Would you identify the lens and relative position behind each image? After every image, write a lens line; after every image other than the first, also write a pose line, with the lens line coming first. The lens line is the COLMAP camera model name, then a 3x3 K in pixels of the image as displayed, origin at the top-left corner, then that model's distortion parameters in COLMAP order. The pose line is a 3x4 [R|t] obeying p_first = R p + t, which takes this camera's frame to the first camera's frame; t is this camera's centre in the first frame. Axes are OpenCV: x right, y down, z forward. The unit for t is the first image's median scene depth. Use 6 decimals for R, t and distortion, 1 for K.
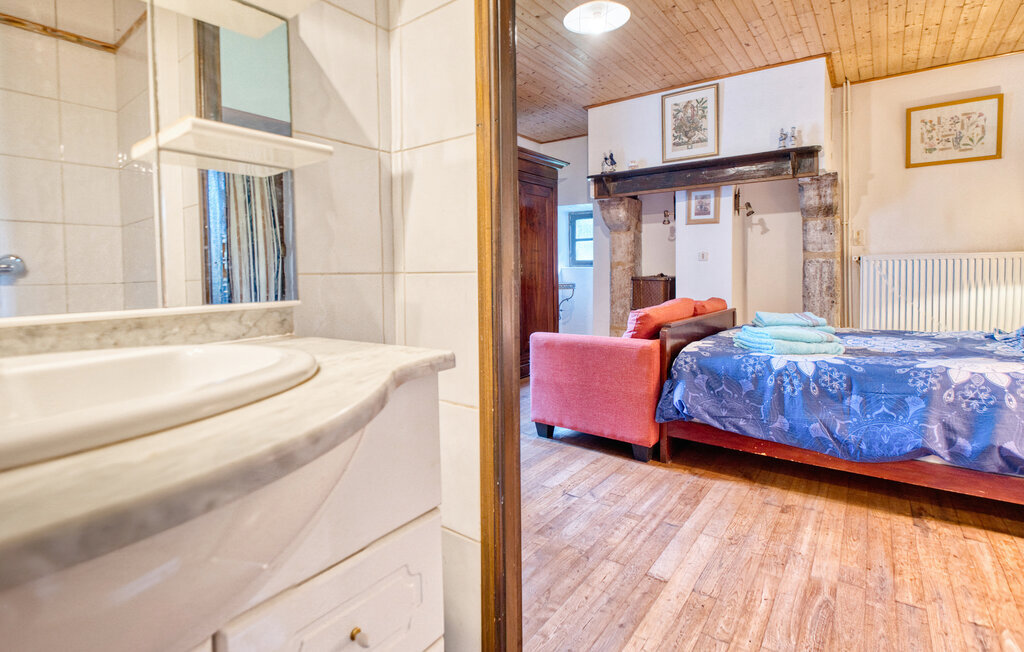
lens RADIAL K [[479.0, 0, 514.1], [0, 479.0, 316.4], [0, 0, 1]] dist [-0.000605, -0.010817]
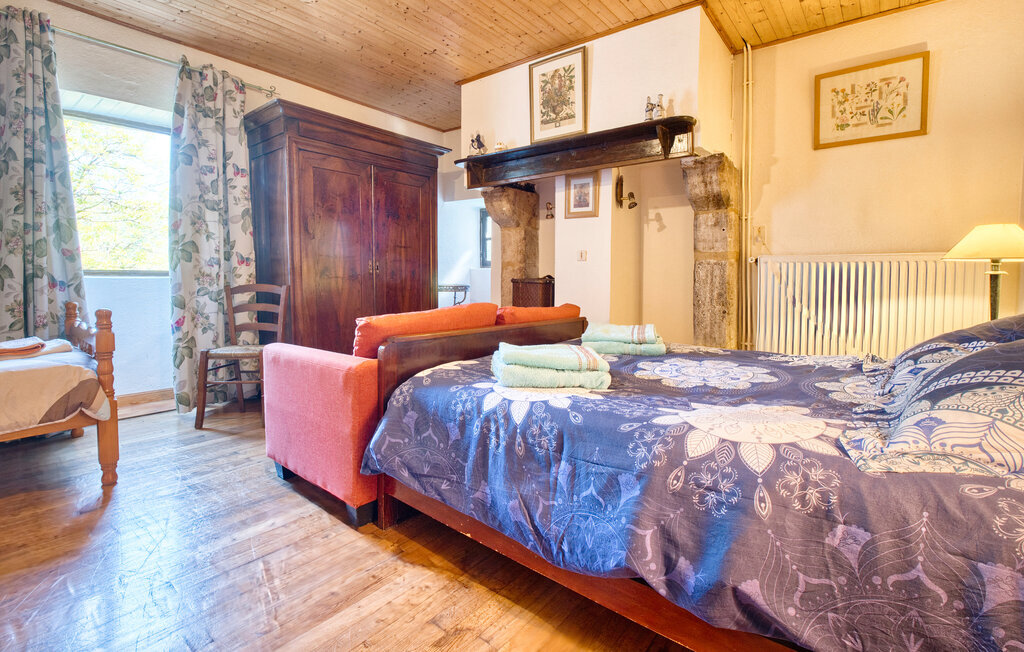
lens RADIAL K [[461.4, 0, 502.0], [0, 461.4, 319.8], [0, 0, 1]] dist [0.001850, -0.014065]
pose [[0.999139, 0.022519, -0.034847, 0.335659], [-0.022498, 0.999746, 0.000996, -0.010019], [0.034860, -0.000211, 0.999392, 0.202744]]
